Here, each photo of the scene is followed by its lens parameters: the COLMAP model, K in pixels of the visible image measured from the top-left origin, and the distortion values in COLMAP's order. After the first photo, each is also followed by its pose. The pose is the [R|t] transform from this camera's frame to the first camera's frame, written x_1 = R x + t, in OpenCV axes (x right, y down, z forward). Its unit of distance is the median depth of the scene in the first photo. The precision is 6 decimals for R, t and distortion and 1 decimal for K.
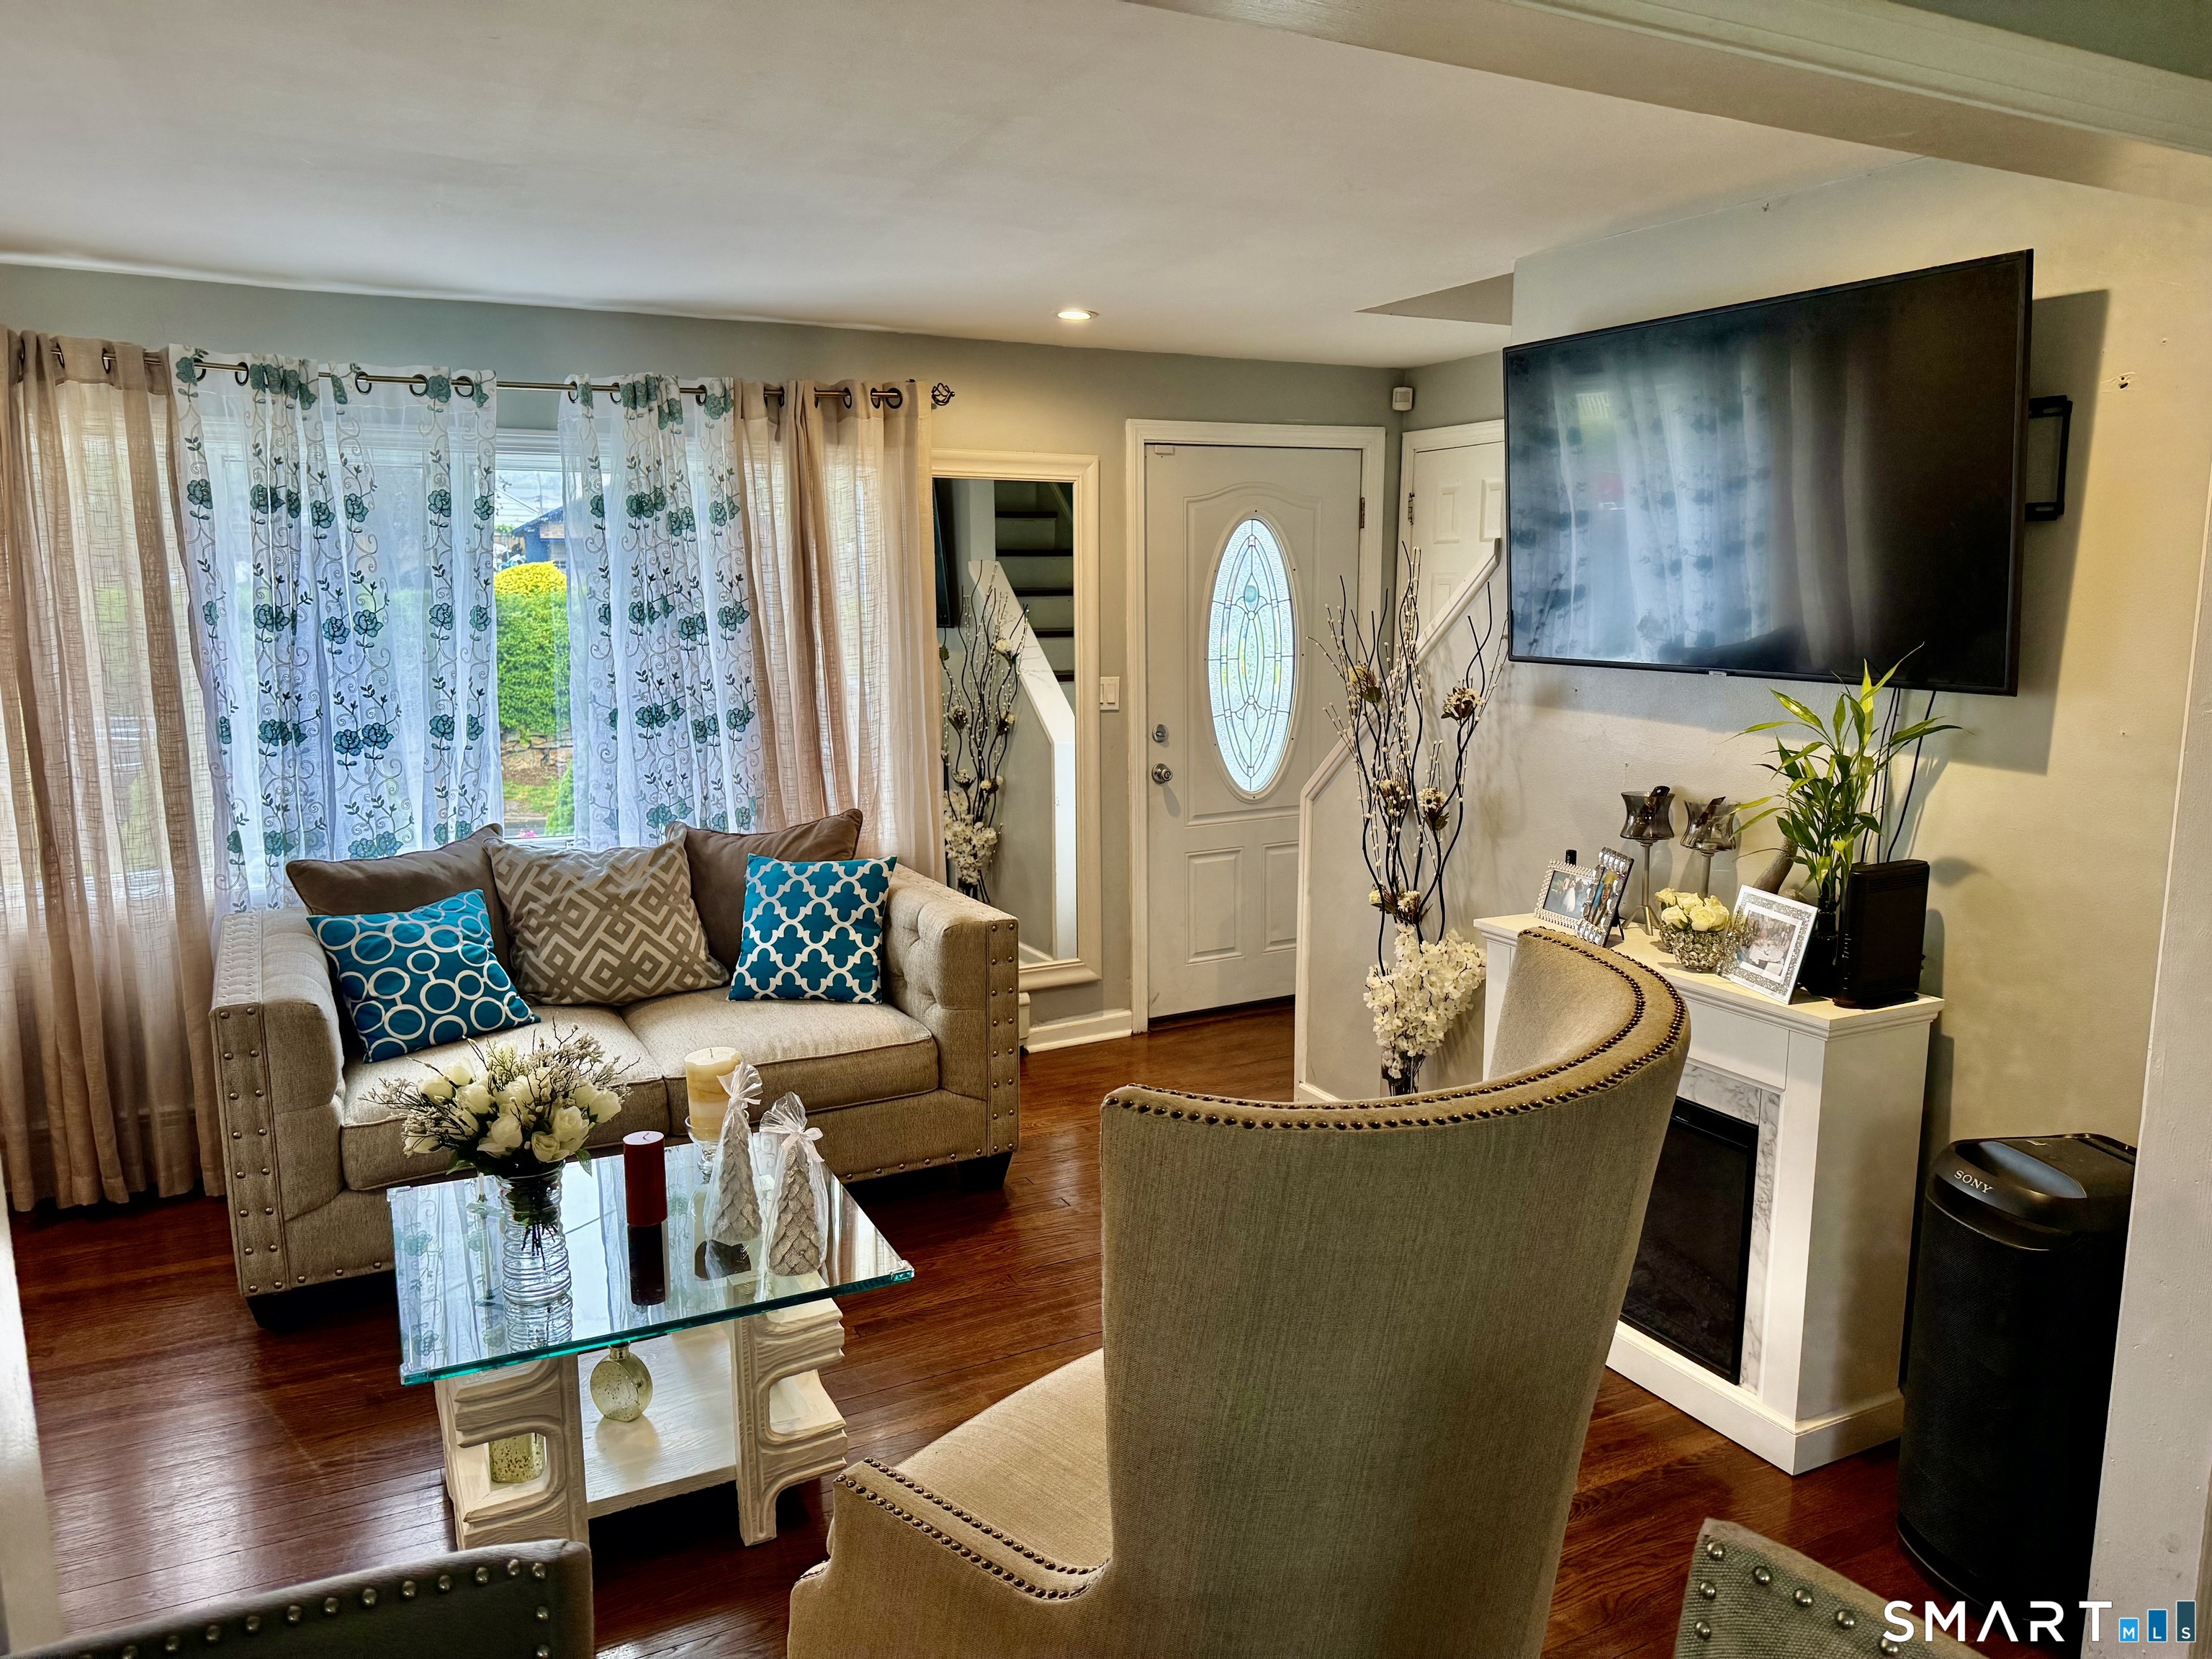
lens RADIAL K [[1559.1, 0, 1093.6], [0, 1559.1, 843.5], [0, 0, 1]] dist [0.072237, -0.097049]
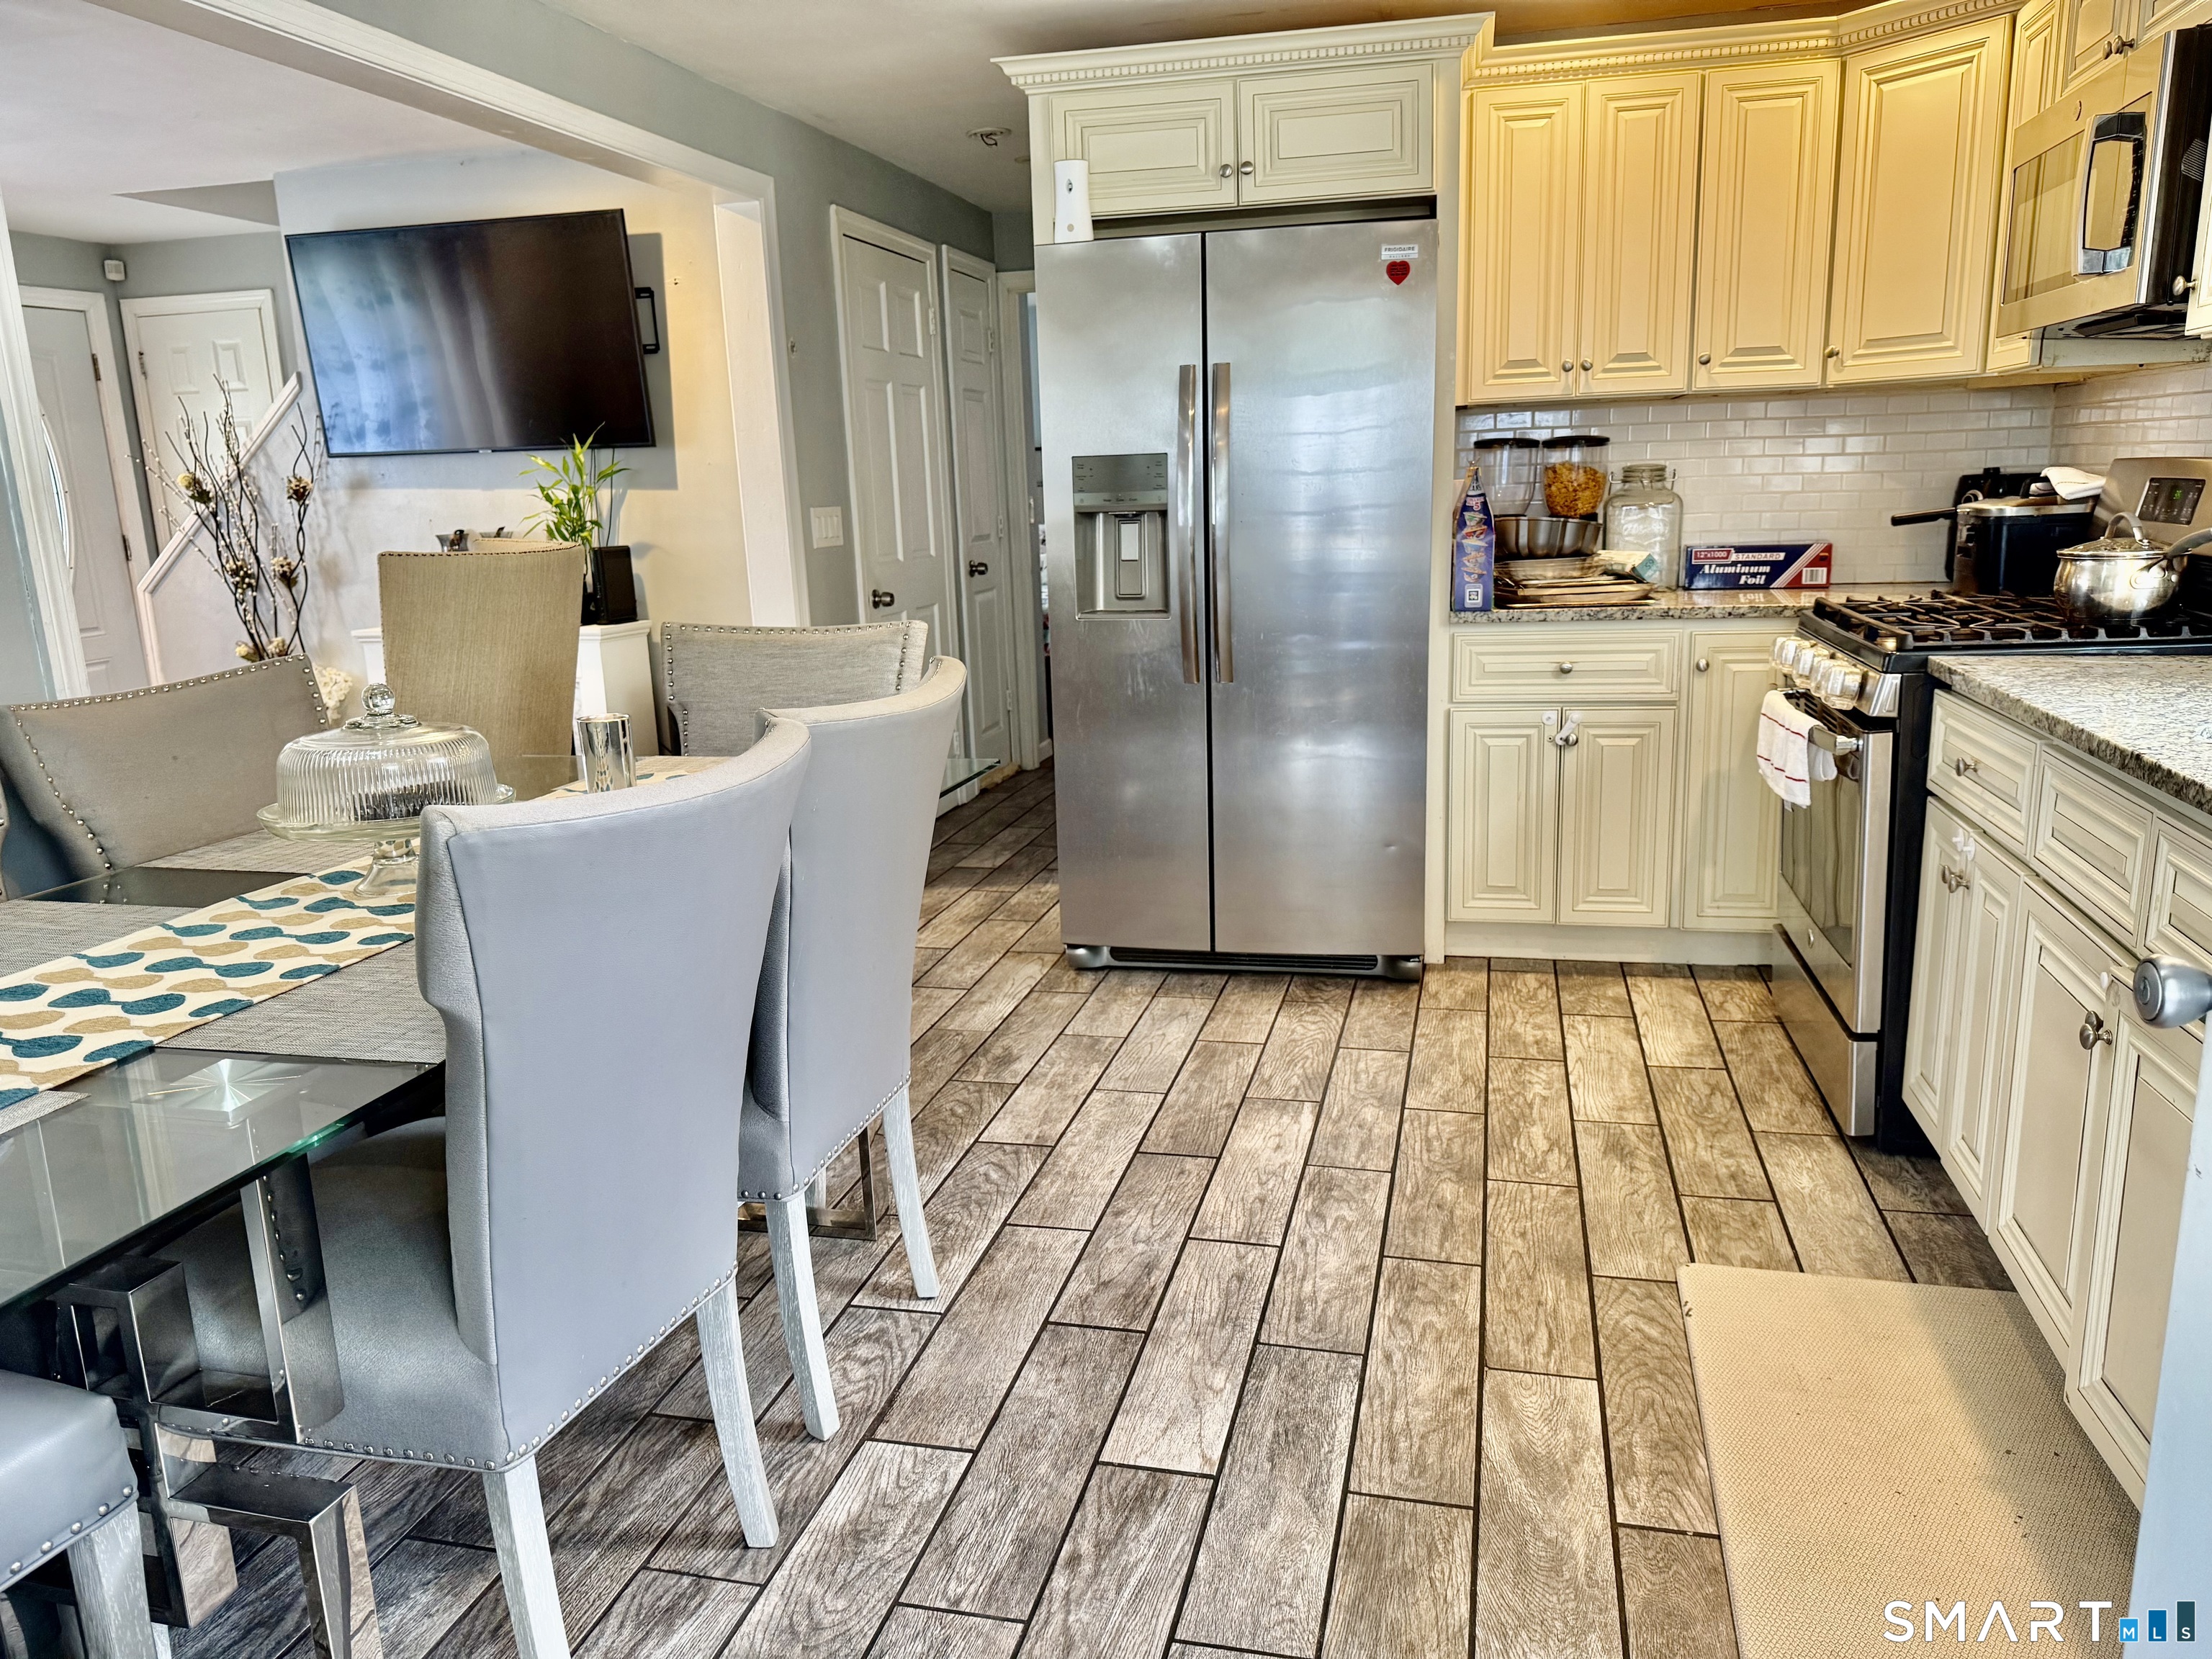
lens RADIAL K [[1559.1, 0, 1114.7], [0, 1559.1, 829.2], [0, 0, 1]] dist [0.072237, -0.097049]
pose [[0.658972, -0.188577, 0.728145, -0.360196], [0.158075, 0.981163, 0.111047, 0.163195], [-0.735369, 0.041925, 0.676368, -0.466844]]
